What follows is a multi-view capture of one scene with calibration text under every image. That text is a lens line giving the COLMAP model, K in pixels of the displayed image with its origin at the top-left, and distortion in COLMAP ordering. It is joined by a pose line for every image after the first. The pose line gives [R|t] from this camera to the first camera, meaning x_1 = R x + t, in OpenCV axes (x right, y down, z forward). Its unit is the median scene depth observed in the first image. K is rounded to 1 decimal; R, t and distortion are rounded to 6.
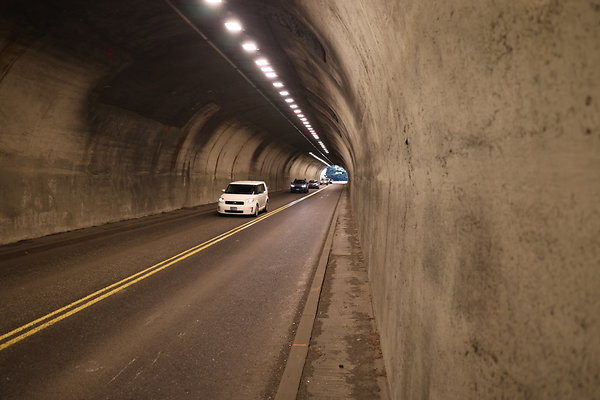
lens RADIAL K [[415.9, 0, 300.3], [0, 415.9, 199.5], [0, 0, 1]] dist [-0.112017, 0.099593]
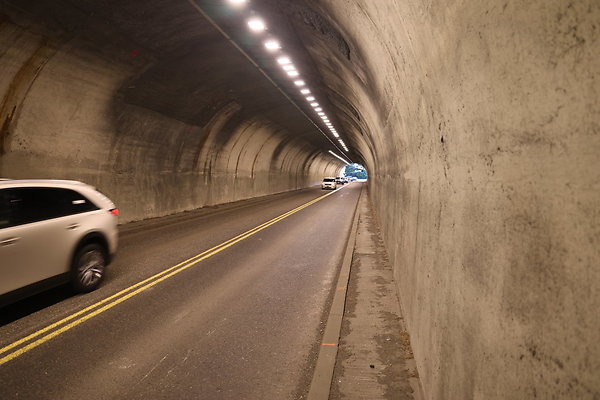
lens RADIAL K [[415.9, 0, 300.1], [0, 415.9, 199.1], [0, 0, 1]] dist [-0.111177, 0.098607]
pose [[0.998957, -0.002412, -0.045590, -0.010157], [0.002555, 0.999992, 0.003086, -0.000392], [0.045582, -0.003199, 0.998955, 0.001835]]
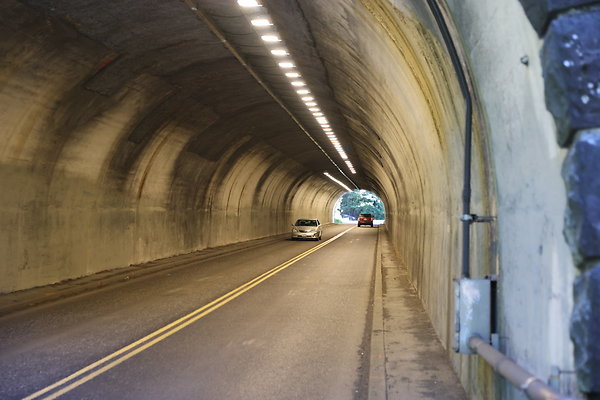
lens RADIAL K [[964.4, 0, 301.3], [0, 964.4, 203.0], [0, 0, 1]] dist [0.256084, 0.068883]
pose [[0.999529, -0.006546, 0.029992, -0.271958], [0.008437, 0.997956, -0.063351, 0.109236], [-0.029516, 0.063575, 0.997541, -2.081727]]
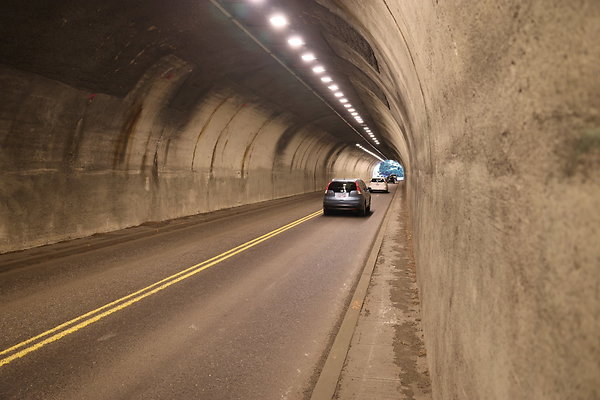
lens RADIAL K [[421.8, 0, 299.4], [0, 421.8, 199.2], [0, 0, 1]] dist [-0.074282, 0.001978]
pose [[0.991224, -0.012201, -0.131629, 0.091747], [0.012819, 0.999910, 0.003847, -0.033491], [0.131570, -0.005500, 0.991292, 0.704360]]
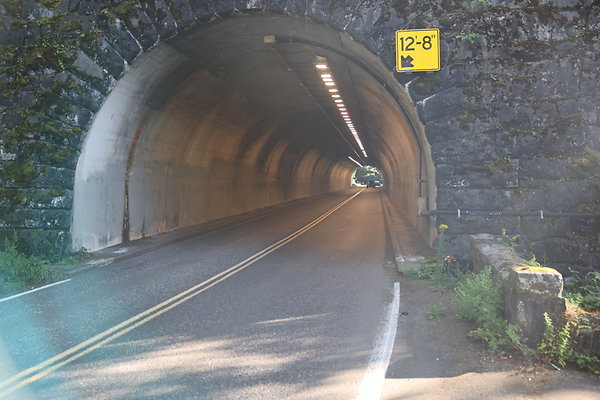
lens RADIAL K [[635.0, 0, 300.7], [0, 635.0, 199.9], [0, 0, 1]] dist [0.064136, -0.000962]
pose [[0.999719, -0.021623, -0.009760, -0.427684], [0.021386, 0.999489, -0.023762, 0.157840], [0.010269, 0.023547, 0.999670, -3.036929]]
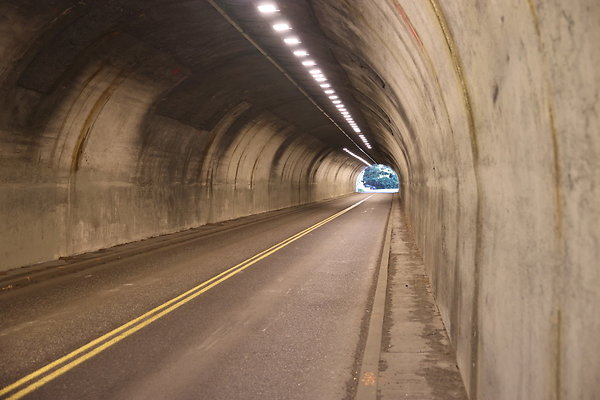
lens RADIAL K [[695.5, 0, 299.4], [0, 695.5, 199.2], [0, 0, 1]] dist [0.050376, -0.000343]
pose [[0.999363, -0.022781, -0.027461, -0.105728], [0.021886, 0.999234, -0.032456, 0.037996], [0.028179, 0.031834, 0.999096, -0.794783]]
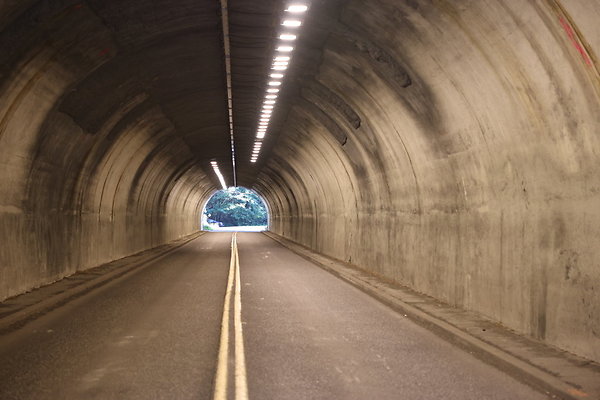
lens RADIAL K [[1151.4, 0, 298.7], [0, 1151.4, 201.0], [0, 0, 1]] dist [0.359940, -0.052598]
pose [[0.985302, -0.016328, 0.170040, -0.483521], [0.027800, 0.997478, -0.065305, 0.067853], [-0.168545, 0.069072, 0.983271, -1.183218]]
